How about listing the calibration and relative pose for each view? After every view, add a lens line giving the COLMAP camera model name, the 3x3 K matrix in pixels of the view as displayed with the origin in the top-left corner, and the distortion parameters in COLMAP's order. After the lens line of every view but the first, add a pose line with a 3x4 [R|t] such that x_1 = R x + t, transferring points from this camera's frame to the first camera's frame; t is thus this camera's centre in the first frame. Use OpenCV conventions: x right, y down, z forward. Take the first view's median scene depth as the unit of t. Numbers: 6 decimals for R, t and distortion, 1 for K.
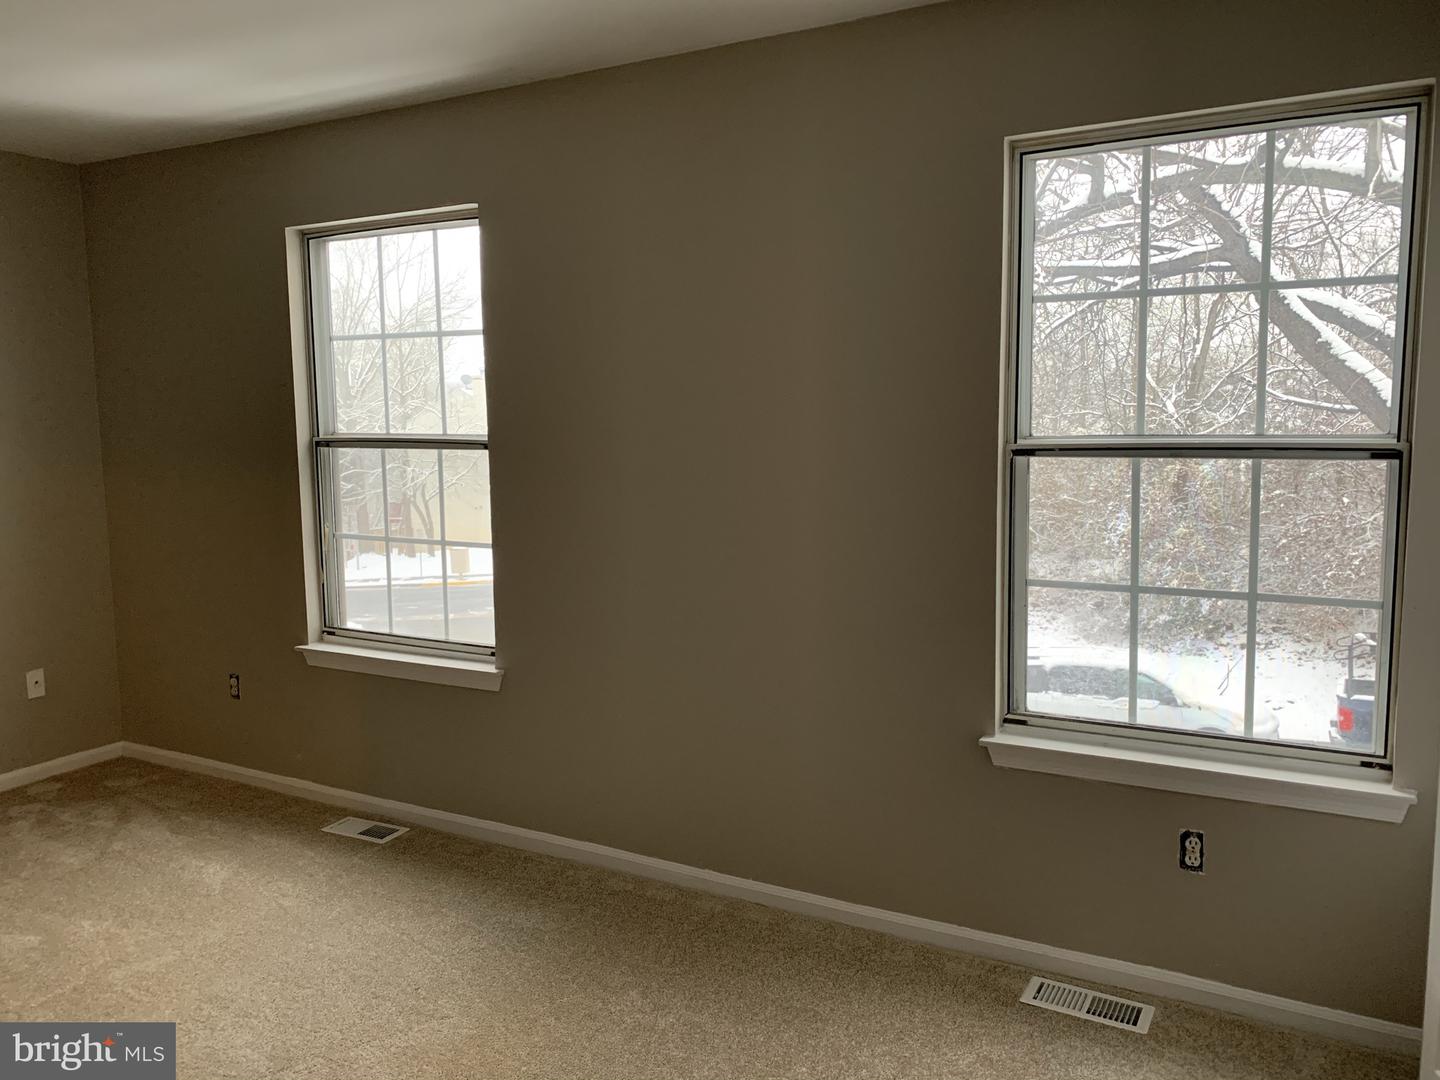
lens RADIAL K [[1421.5, 0, 667.6], [0, 1421.5, 606.9], [0, 0, 1]] dist [0.073258, -0.187872]
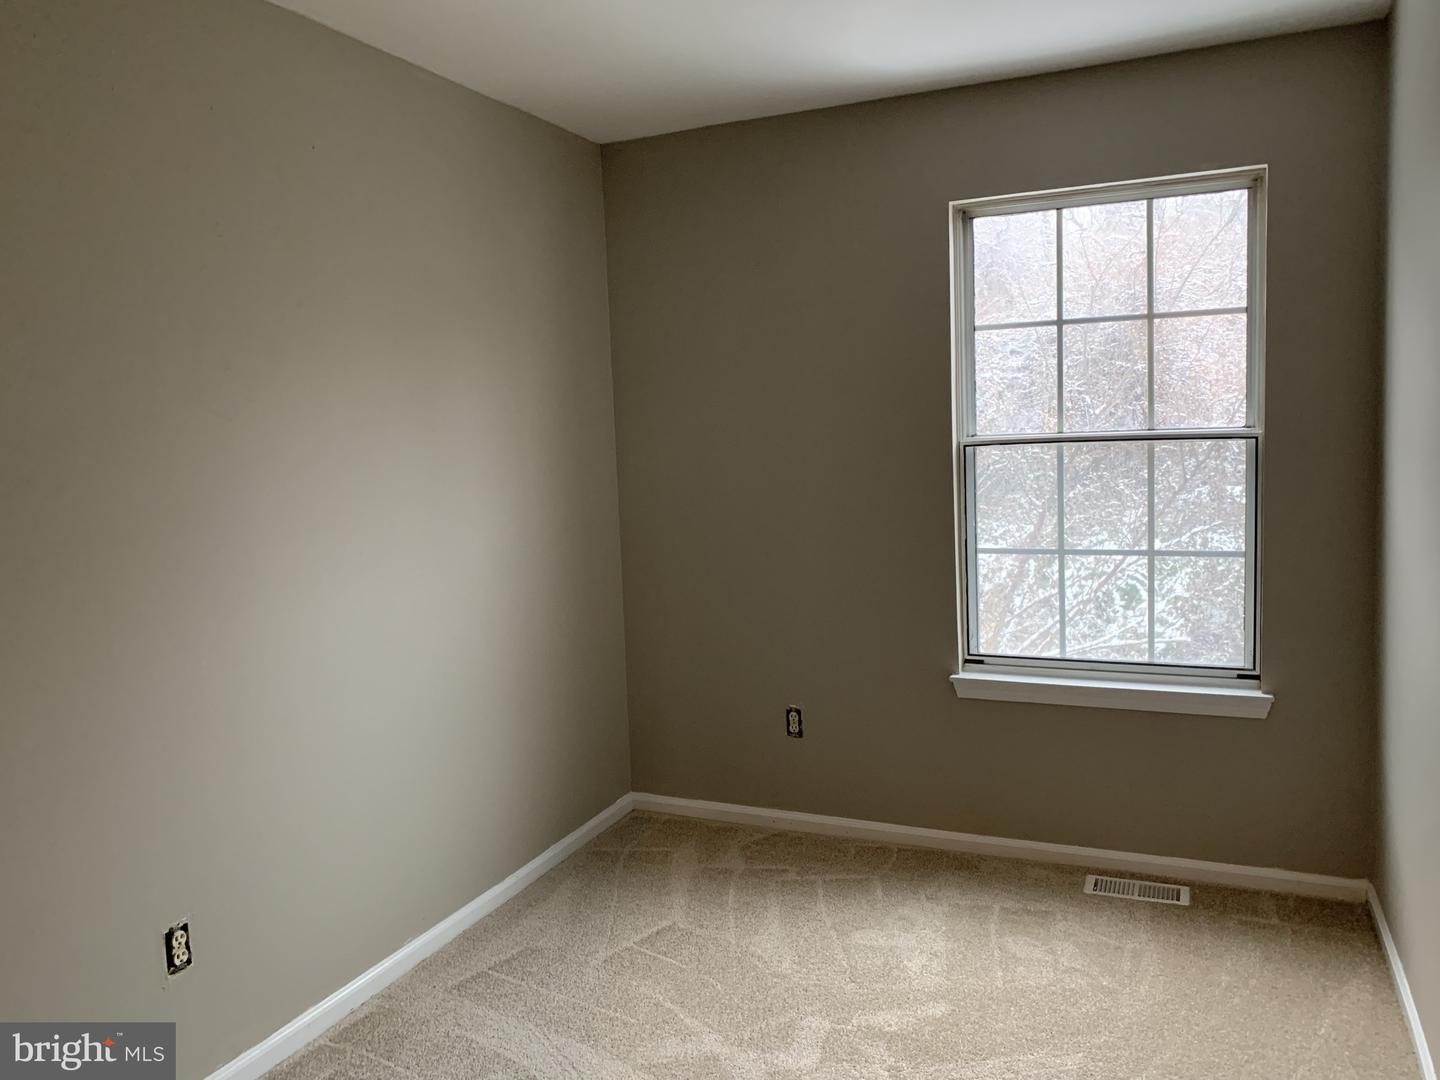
lens RADIAL K [[1061.4, 0, 720.0], [0, 1061.4, 540.0], [0, 0, 1]] dist [-0.005978, 0.000433]
pose [[0.974505, -0.045862, 0.219629, -0.194393], [0.052414, 0.998335, -0.024095, -0.017760], [-0.218158, 0.034992, 0.975286, 0.144465]]
